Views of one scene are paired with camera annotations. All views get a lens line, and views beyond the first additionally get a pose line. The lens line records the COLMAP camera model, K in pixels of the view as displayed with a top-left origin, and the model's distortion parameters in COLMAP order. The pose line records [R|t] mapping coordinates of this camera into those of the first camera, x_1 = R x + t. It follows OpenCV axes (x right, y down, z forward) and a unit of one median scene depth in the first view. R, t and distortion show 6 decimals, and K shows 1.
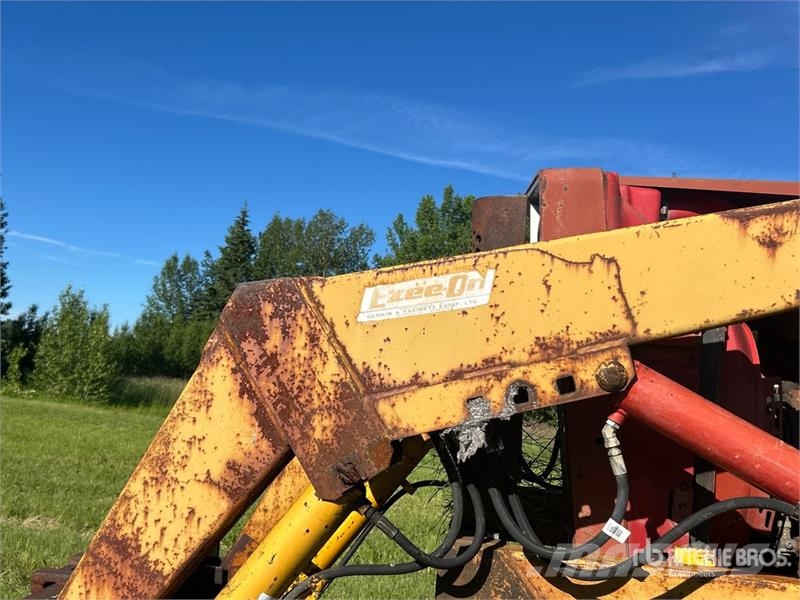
lens RADIAL K [[864.2, 0, 399.9], [0, 864.2, 299.3], [0, 0, 1]] dist [0.009199, 0.000000]
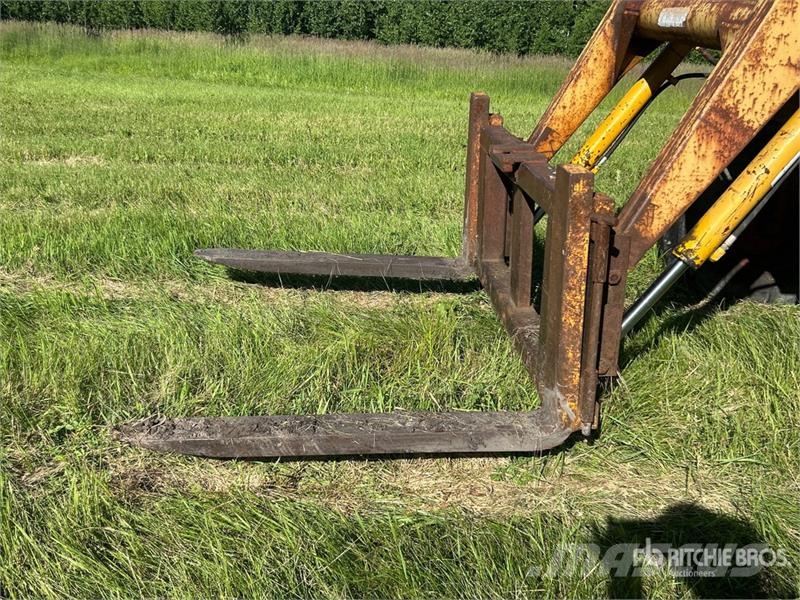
lens RADIAL K [[864.2, 0, 400.1], [0, 864.2, 300.7], [0, 0, 1]] dist [0.009199, 0.000000]
pose [[0.973510, -0.120215, 0.194490, -1.203605], [0.028798, 0.908317, 0.417290, -0.061905], [-0.226823, -0.400636, 0.887718, -0.334923]]
